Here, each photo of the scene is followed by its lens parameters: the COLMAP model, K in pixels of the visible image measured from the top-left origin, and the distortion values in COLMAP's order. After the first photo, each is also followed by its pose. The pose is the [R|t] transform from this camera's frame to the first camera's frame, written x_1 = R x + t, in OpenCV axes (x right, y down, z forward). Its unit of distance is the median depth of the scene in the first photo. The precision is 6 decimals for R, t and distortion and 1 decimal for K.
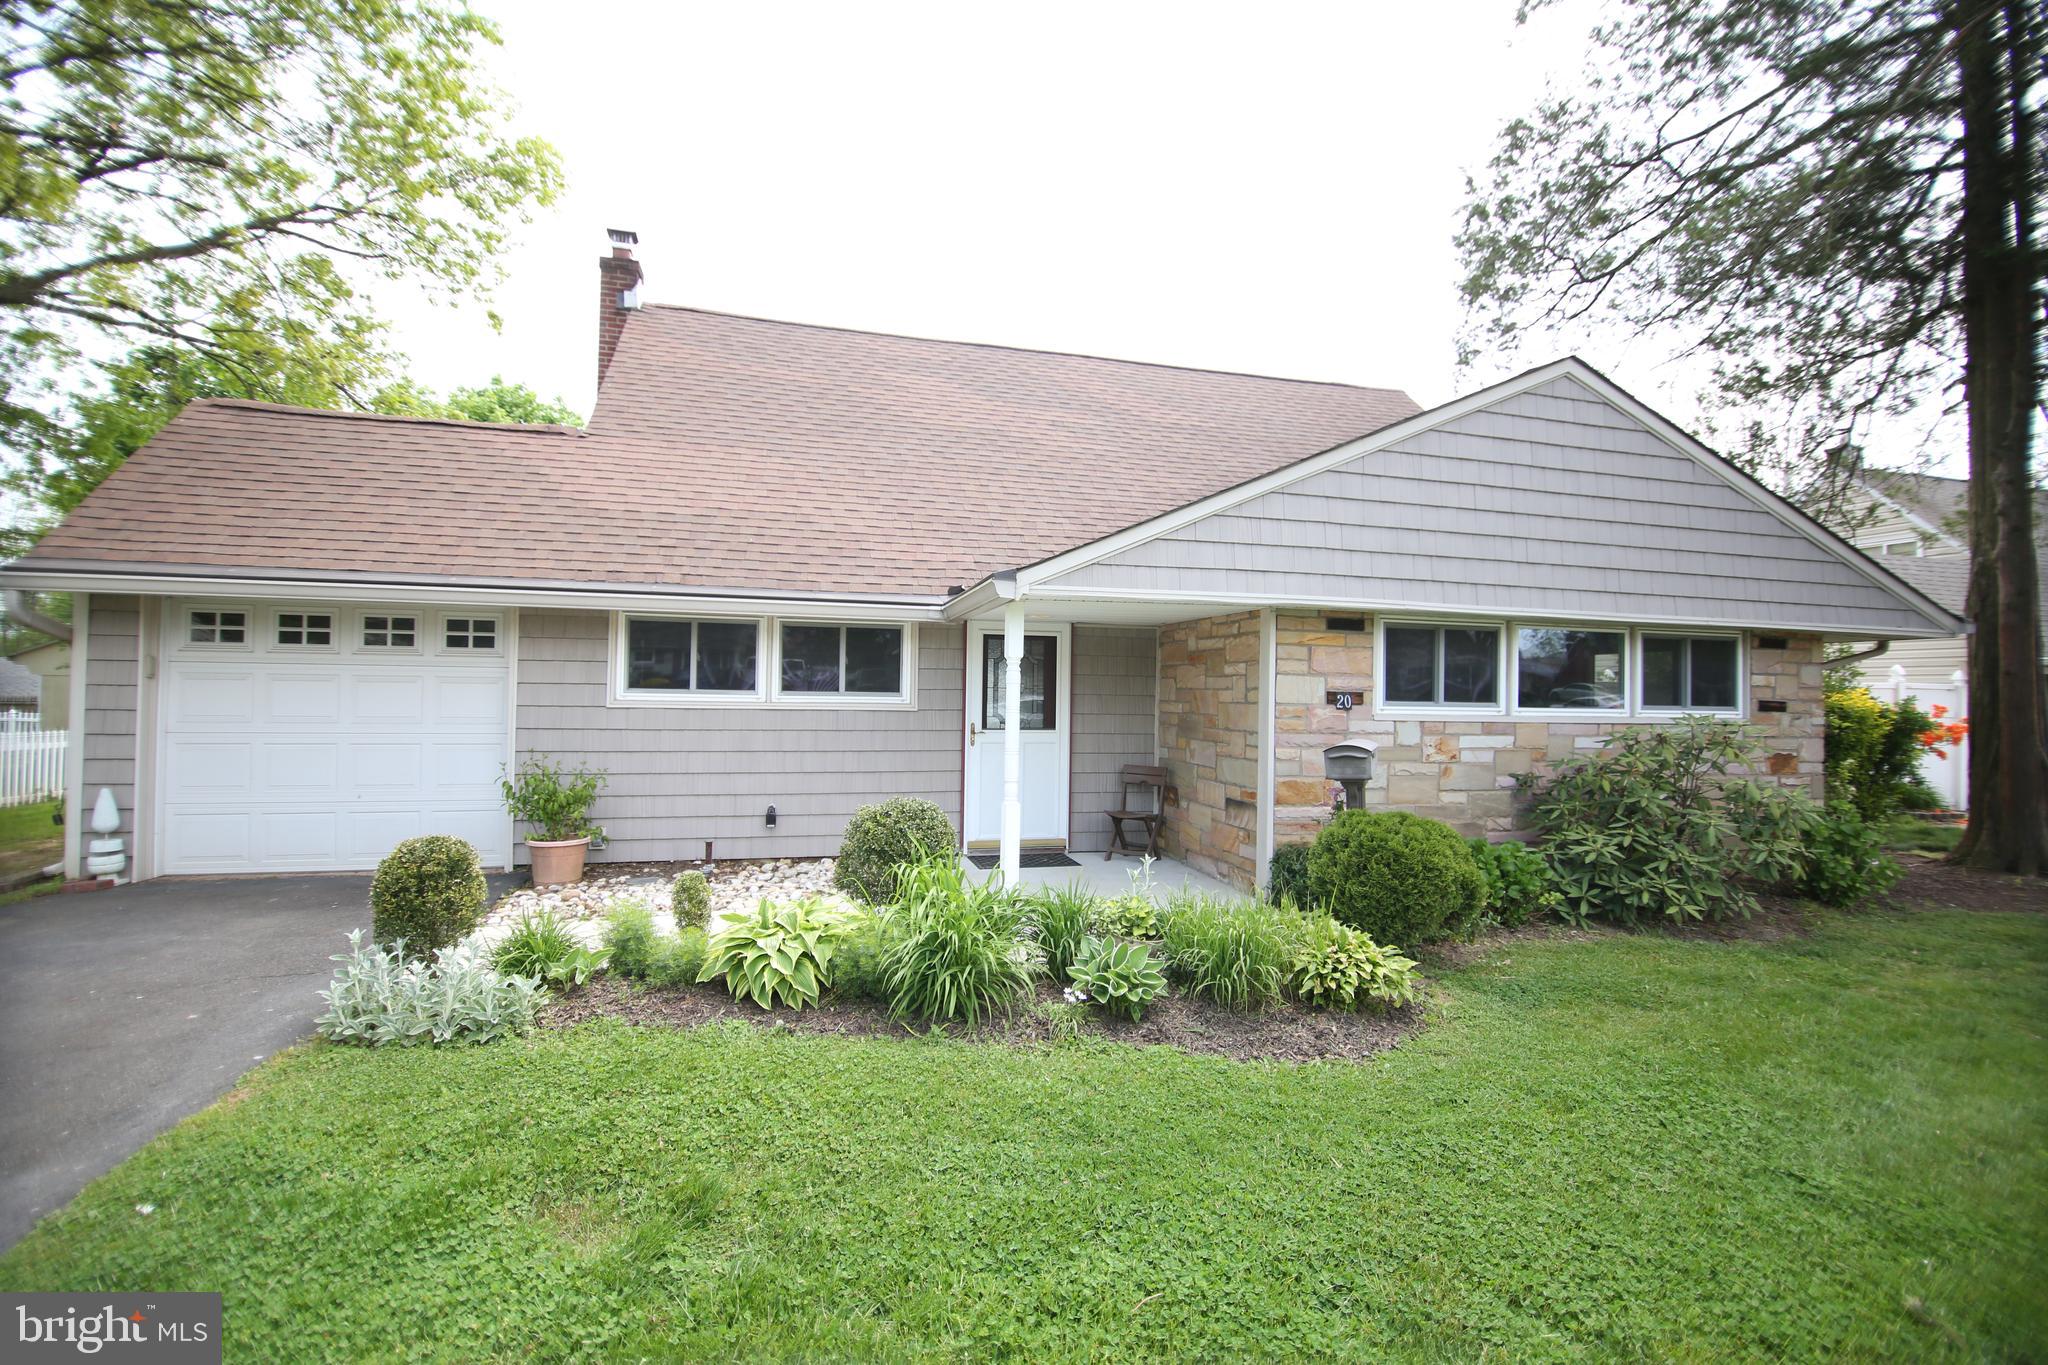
lens RADIAL K [[931.6, 0, 1024.3], [0, 931.6, 681.9], [0, 0, 1]] dist [-0.010356, -0.004654]
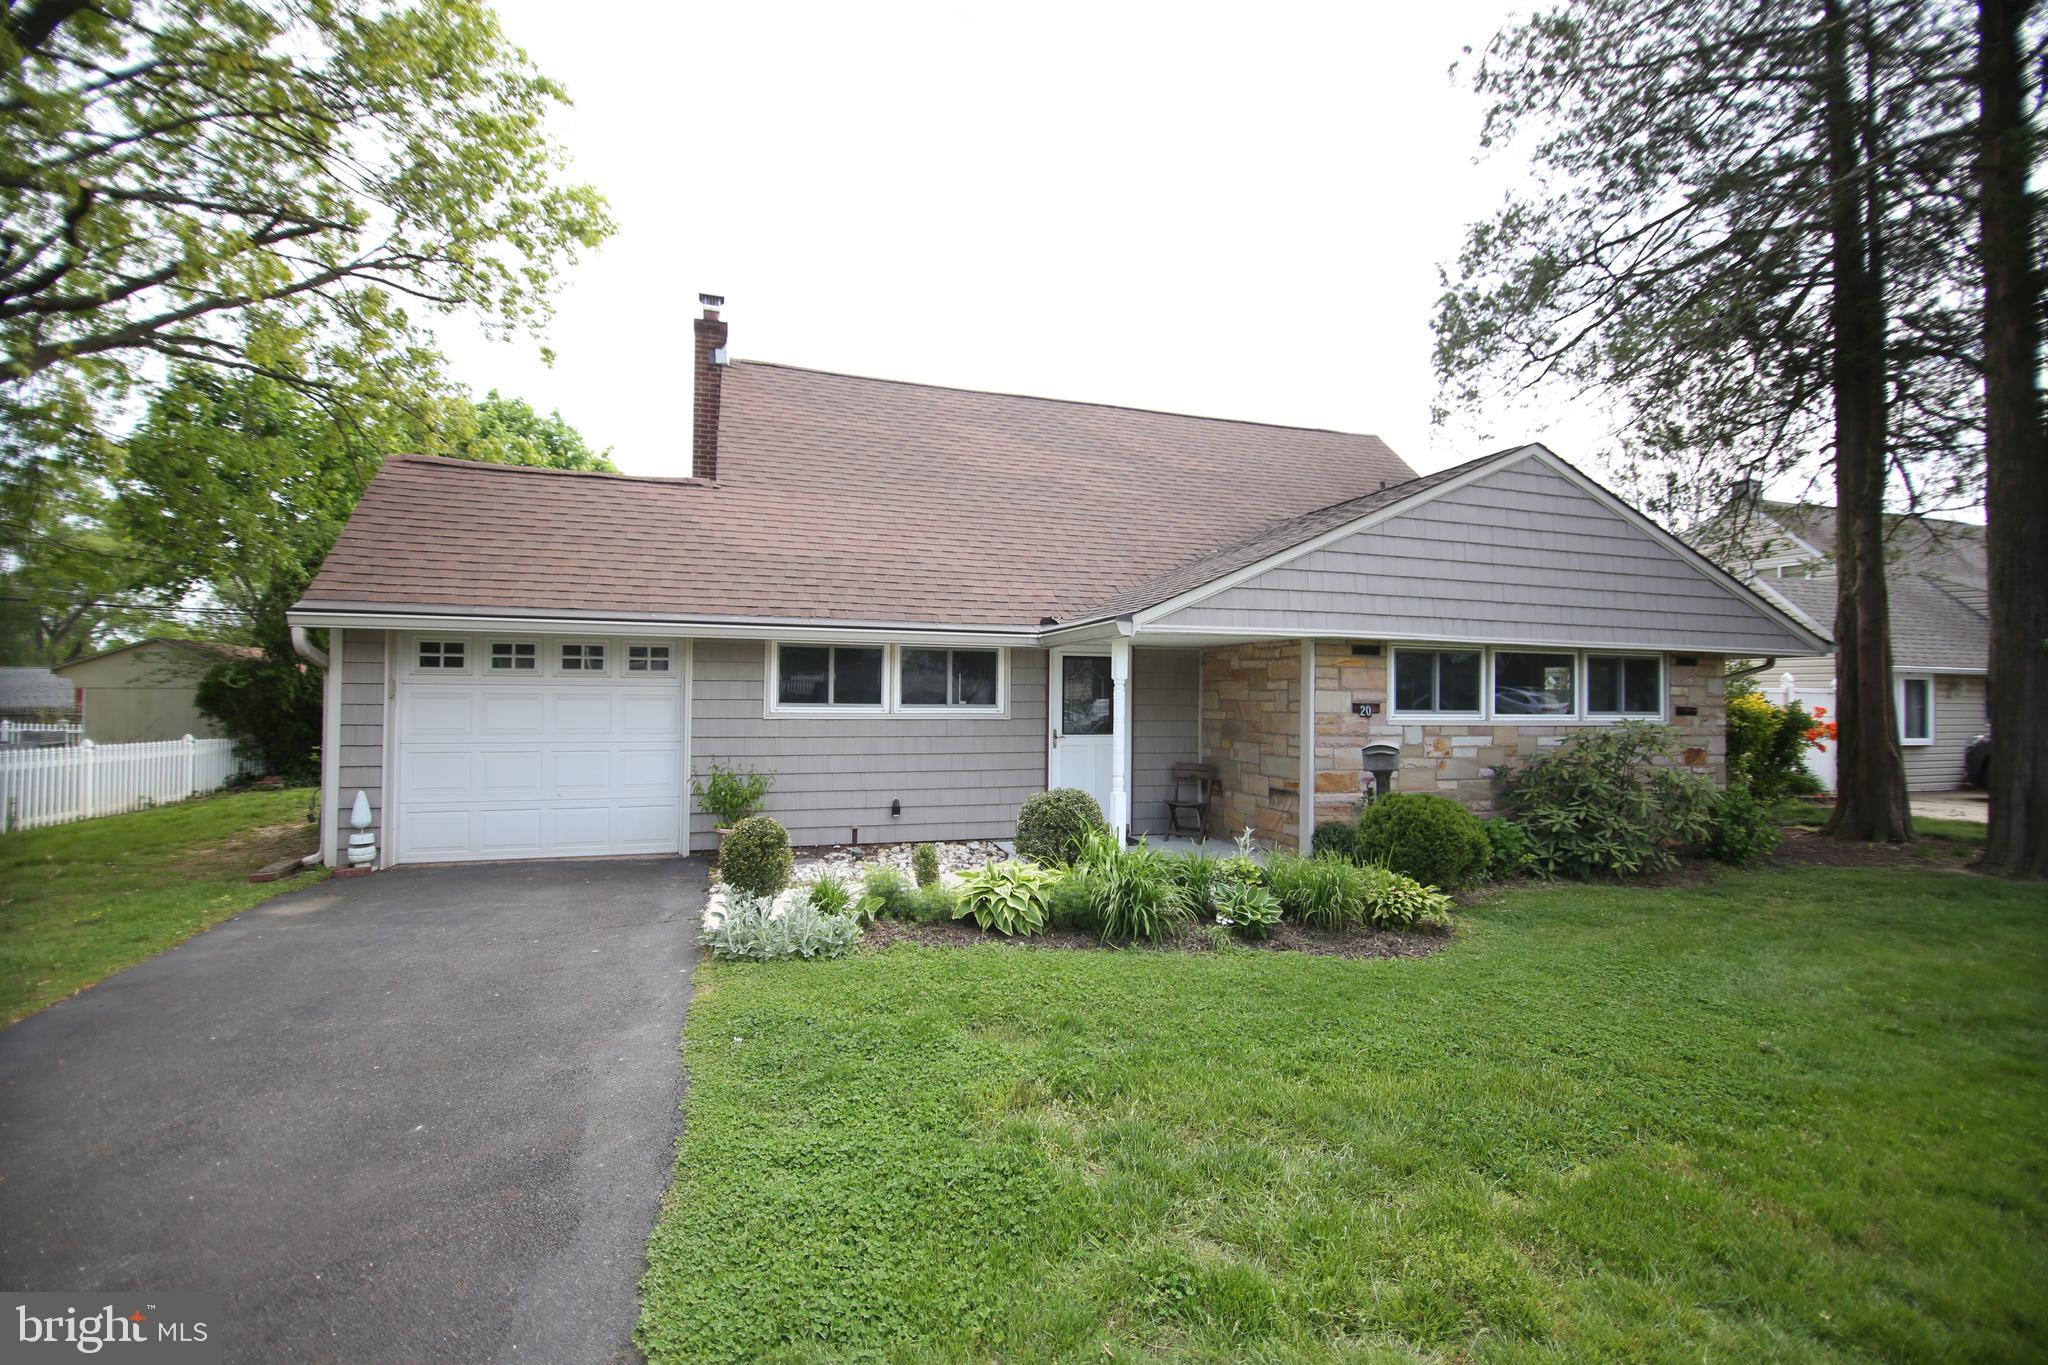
lens RADIAL K [[931.6, 0, 1027.0], [0, 931.6, 682.7], [0, 0, 1]] dist [-0.010356, -0.004654]
pose [[0.998085, -0.004793, 0.061679, -0.182176], [0.004835, 0.999988, -0.000540, -0.017430], [-0.061676, 0.000838, 0.998096, -0.225637]]
